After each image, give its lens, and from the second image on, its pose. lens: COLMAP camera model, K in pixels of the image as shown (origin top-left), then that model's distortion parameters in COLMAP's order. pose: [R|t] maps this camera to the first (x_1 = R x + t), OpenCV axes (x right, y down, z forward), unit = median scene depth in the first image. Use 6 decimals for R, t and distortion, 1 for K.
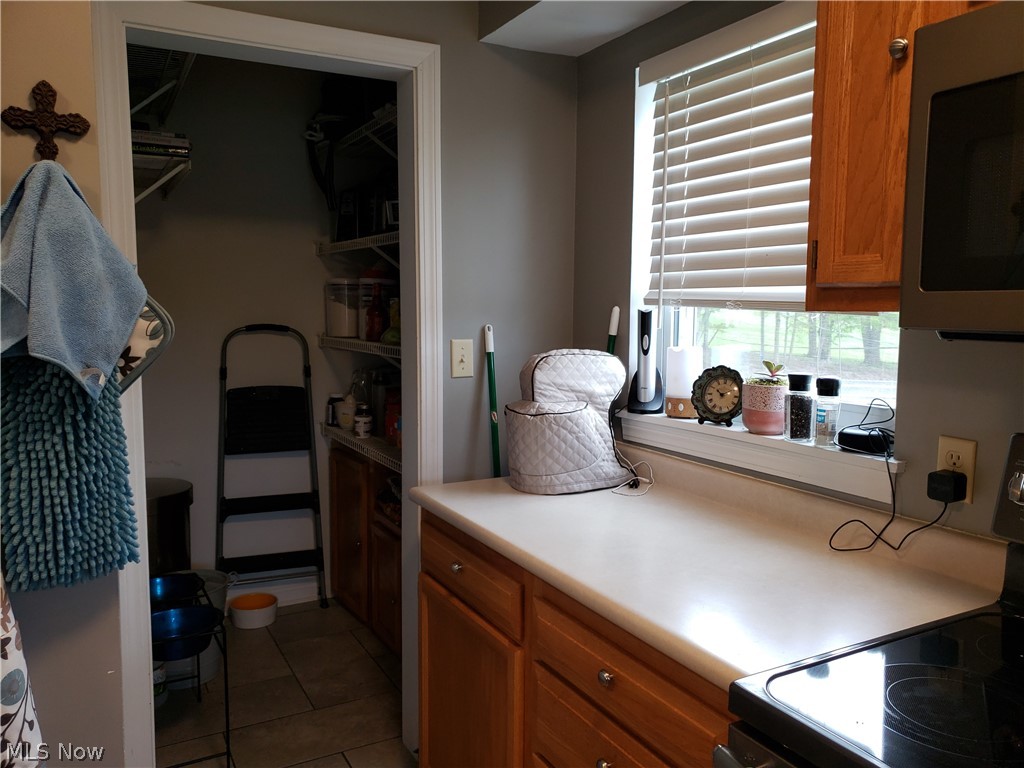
lens RADIAL K [[784.9, 0, 511.6], [0, 784.9, 388.3], [0, 0, 1]] dist [-0.013109, 0.015848]
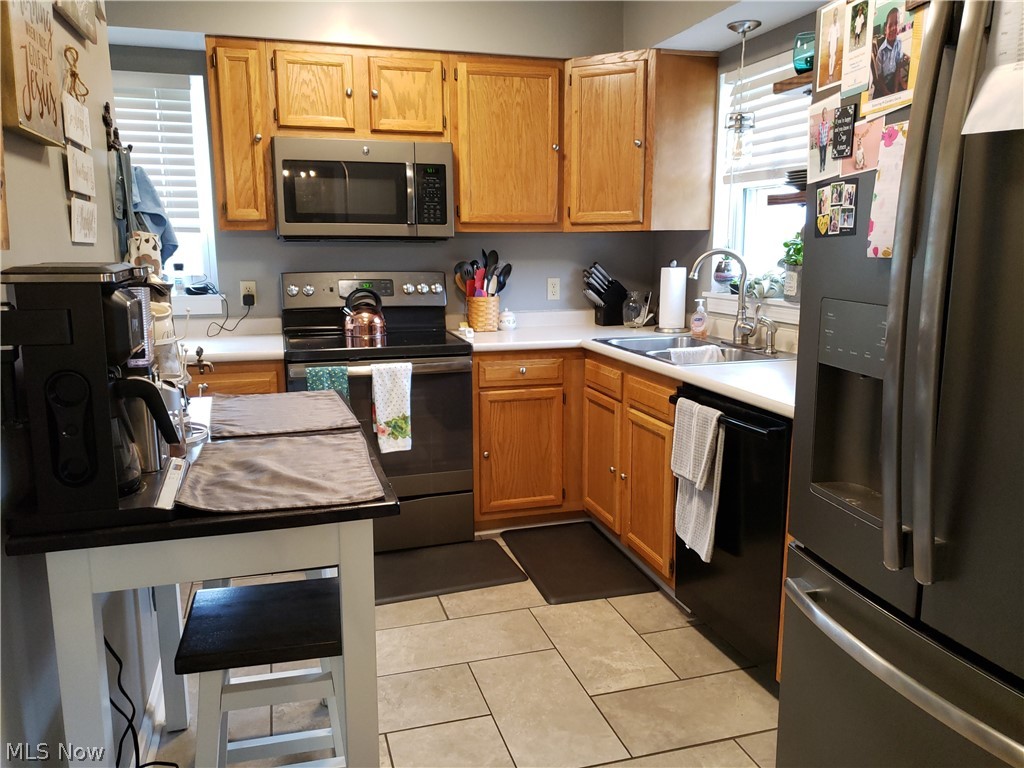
lens RADIAL K [[784.9, 0, 512.6], [0, 784.9, 381.2], [0, 0, 1]] dist [-0.013109, 0.015848]
pose [[0.205311, -0.191894, 0.959700, -1.714915], [0.097644, 0.979713, 0.175006, 0.021497], [-0.973814, 0.057778, 0.219883, -0.367800]]
